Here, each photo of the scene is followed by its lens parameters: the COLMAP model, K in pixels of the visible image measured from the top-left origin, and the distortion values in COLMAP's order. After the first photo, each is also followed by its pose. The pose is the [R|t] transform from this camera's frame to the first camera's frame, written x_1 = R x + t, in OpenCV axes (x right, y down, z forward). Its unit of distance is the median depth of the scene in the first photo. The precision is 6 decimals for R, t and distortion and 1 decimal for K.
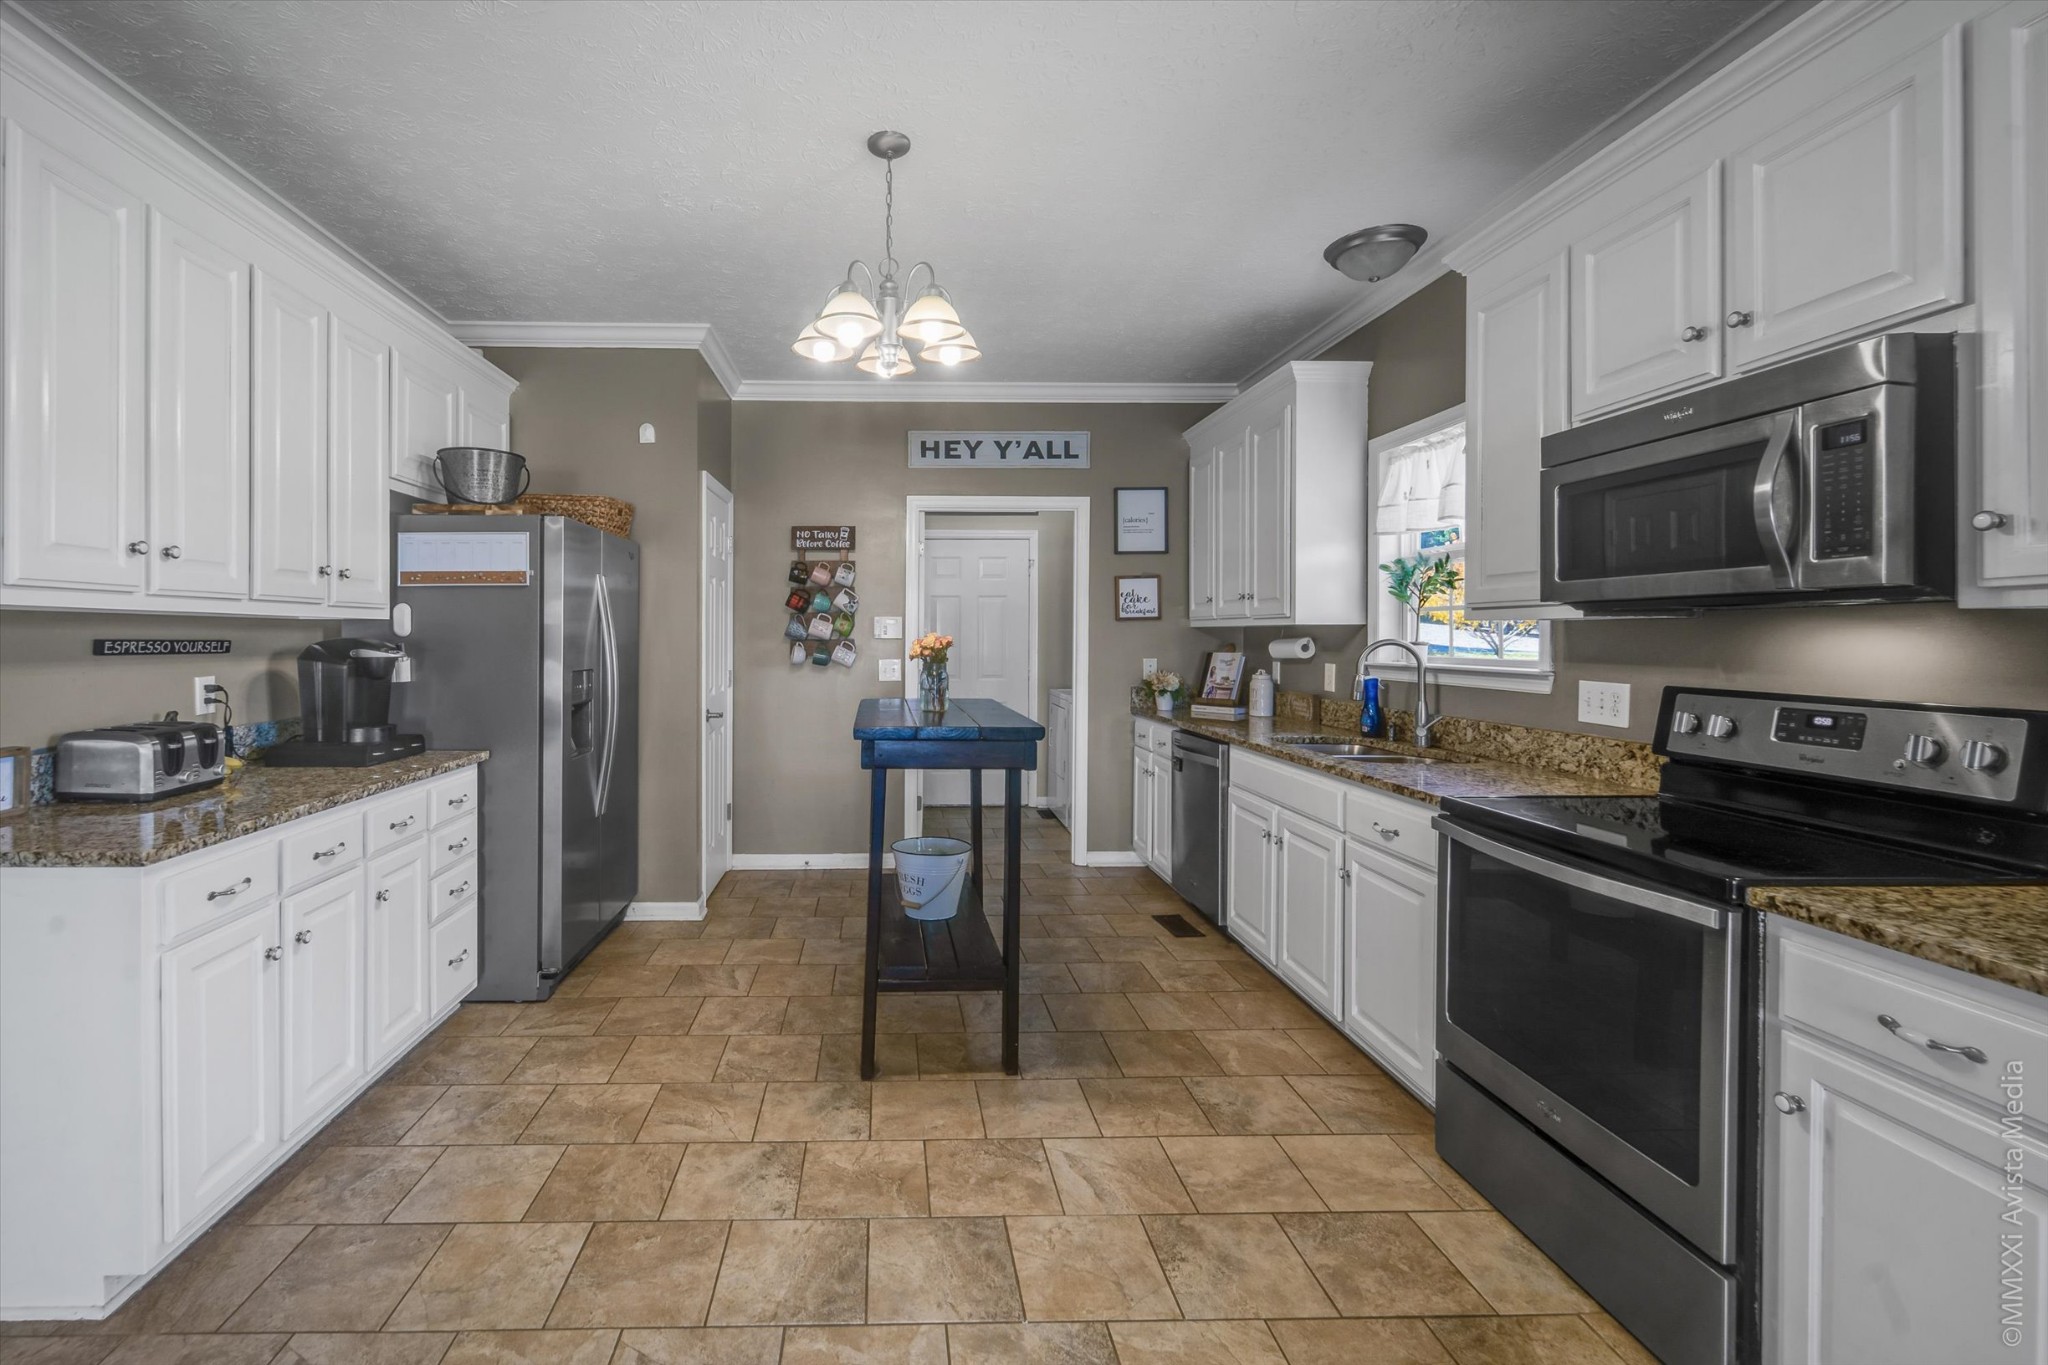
lens RADIAL K [[854.2, 0, 920.5], [0, 854.2, 657.6], [0, 0, 1]] dist [-0.003006, 0.000212]
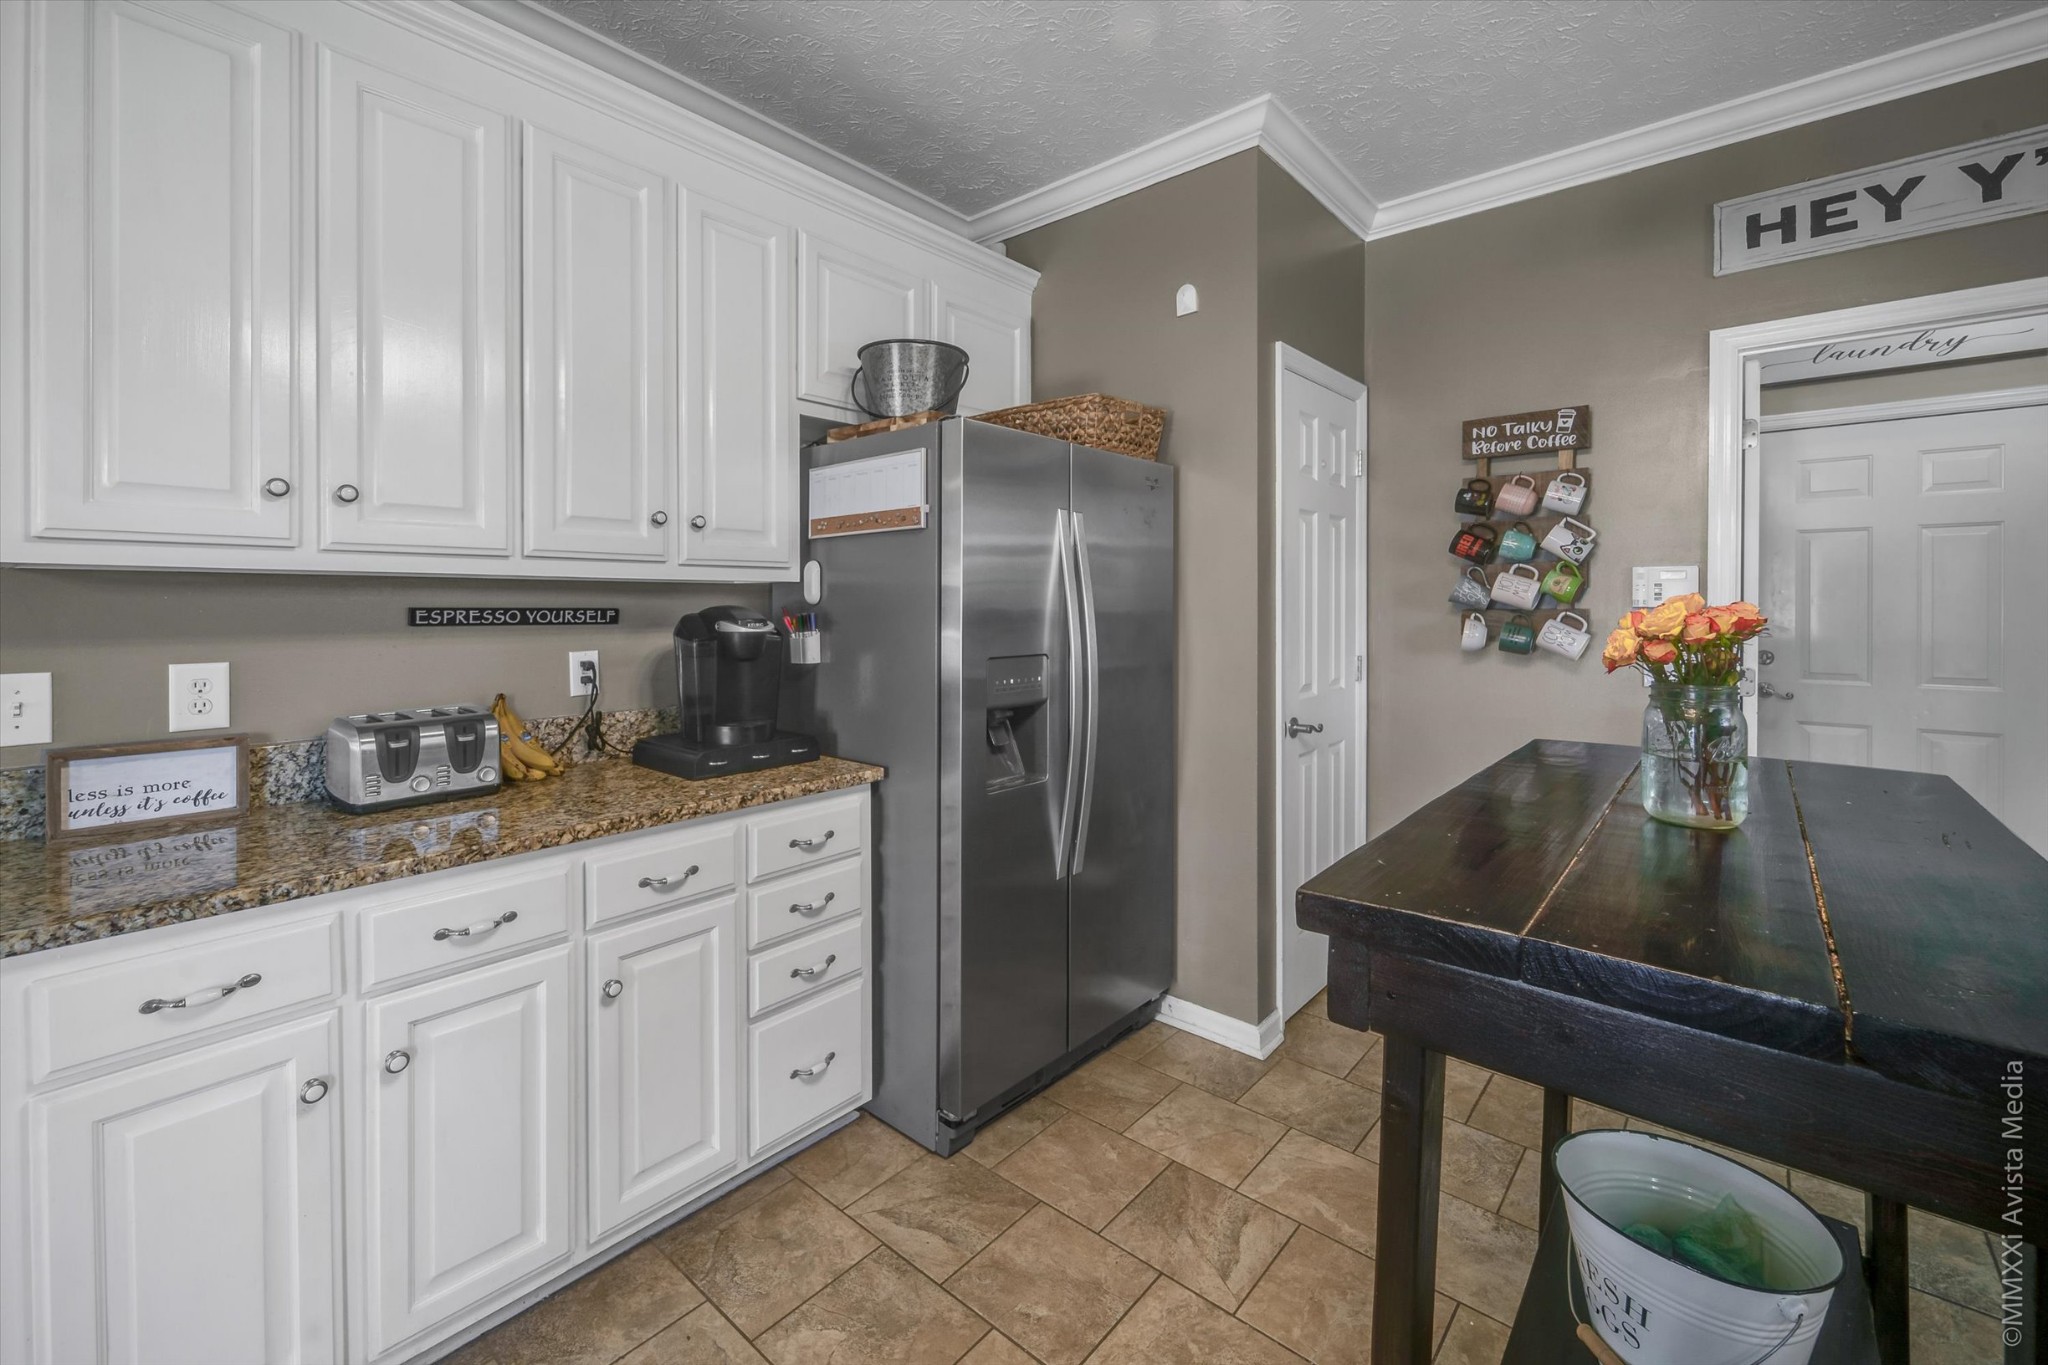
lens RADIAL K [[854.2, 0, 1007.3], [0, 854.2, 609.5], [0, 0, 1]] dist [-0.003006, 0.000212]
pose [[0.729714, 0.002568, -0.683748, 0.042810], [-0.015953, 0.999785, -0.013270, -0.012117], [0.683566, 0.020591, 0.729598, 0.542239]]
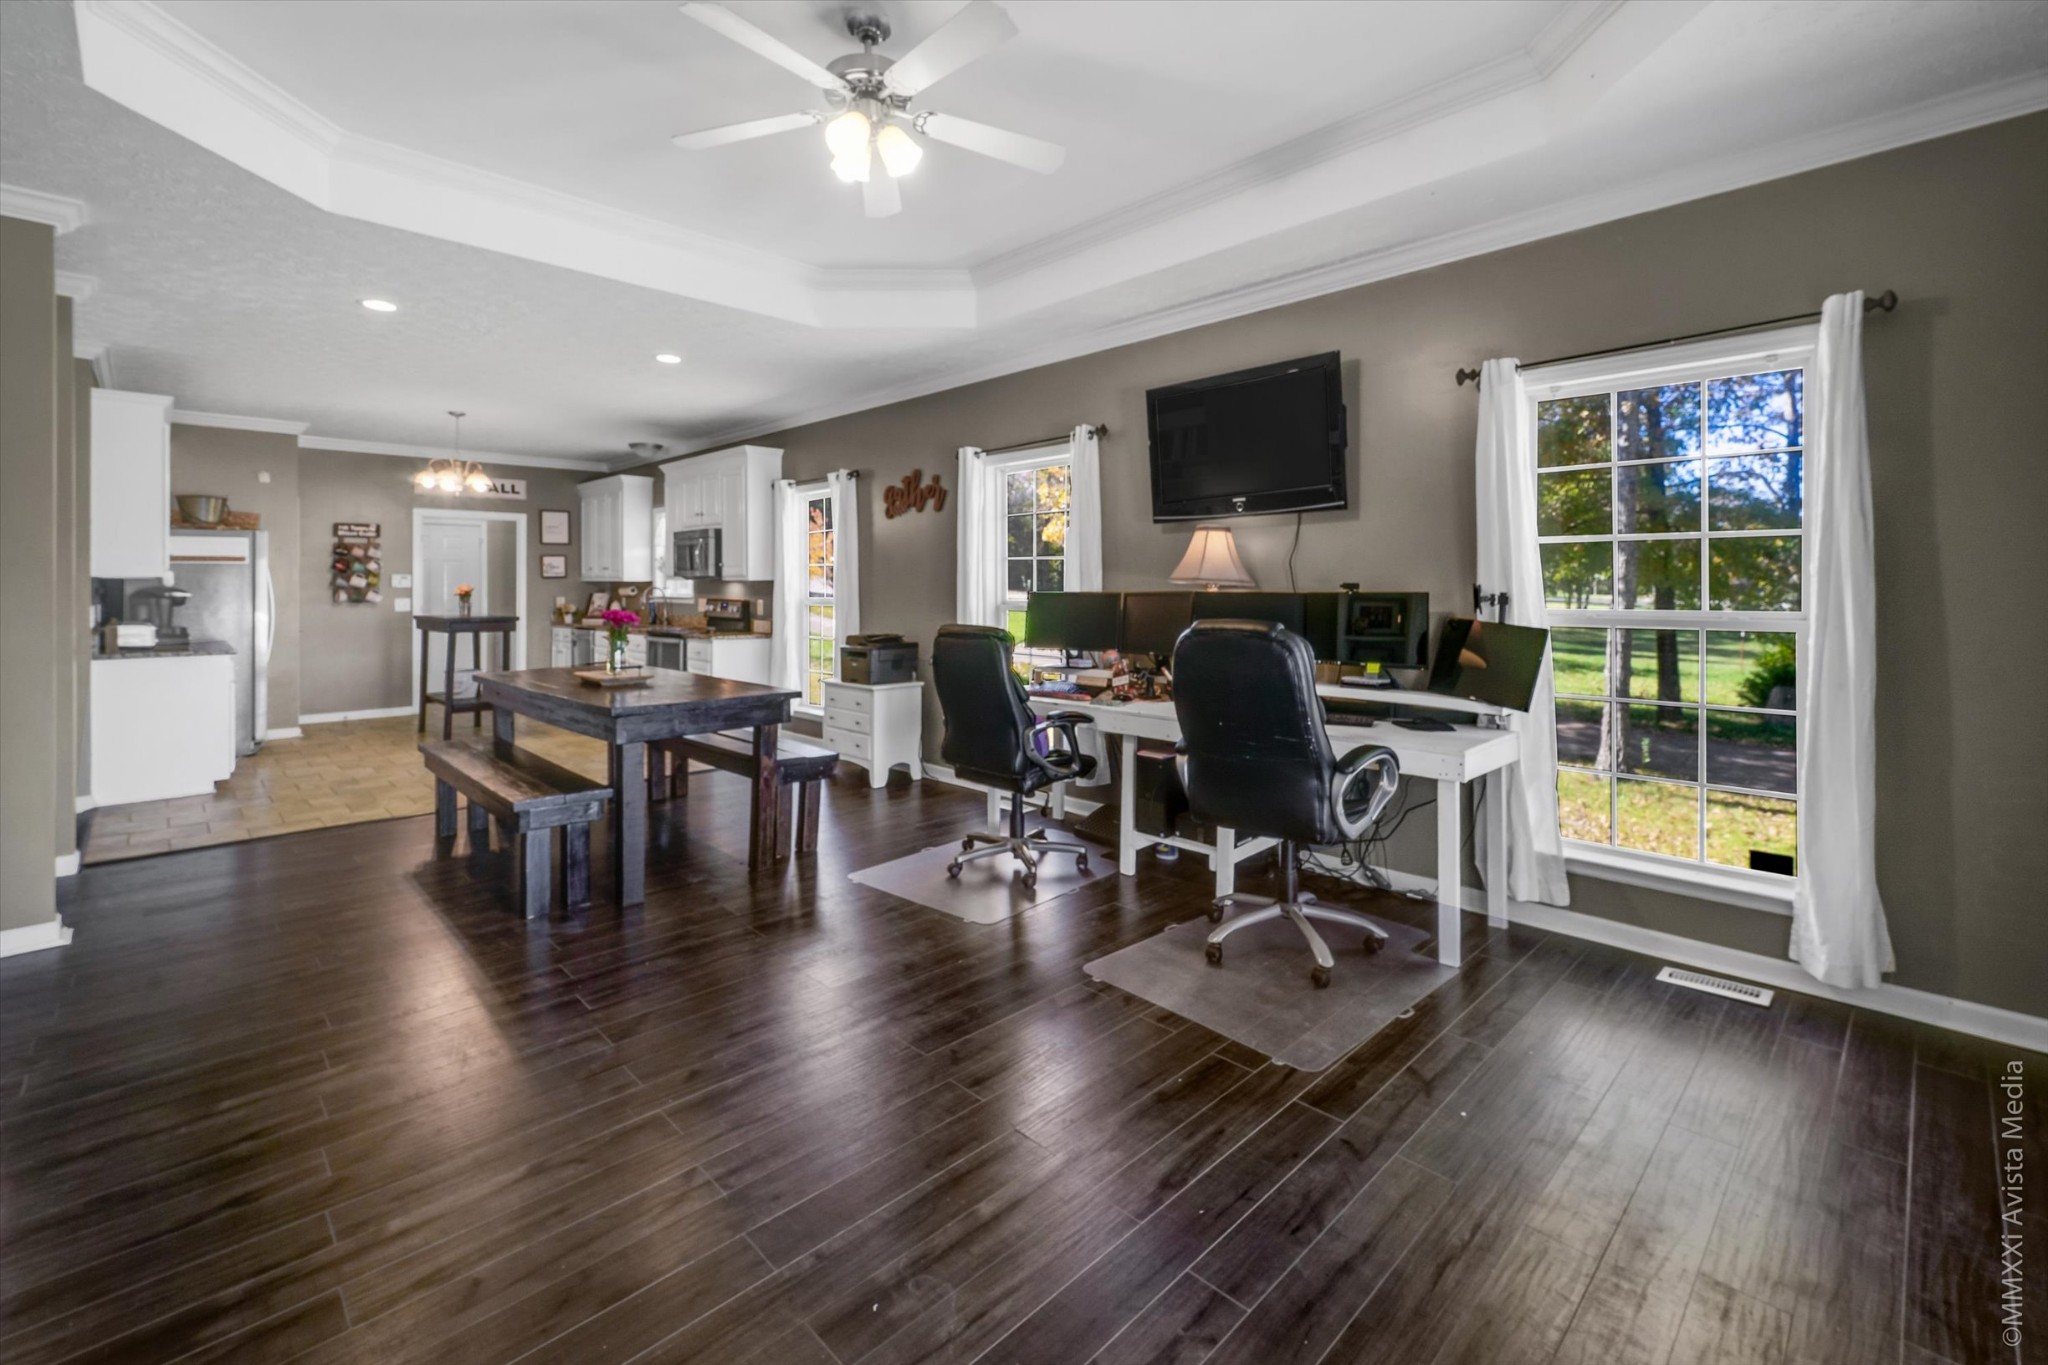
lens RADIAL K [[854.2, 0, 1011.2], [0, 854.2, 583.1], [0, 0, 1]] dist [-0.003006, 0.000212]
pose [[0.736457, 0.000339, 0.676484, -0.498759], [0.018948, 0.999597, -0.021129, 0.050192], [-0.676219, 0.028378, 0.736154, -1.930649]]
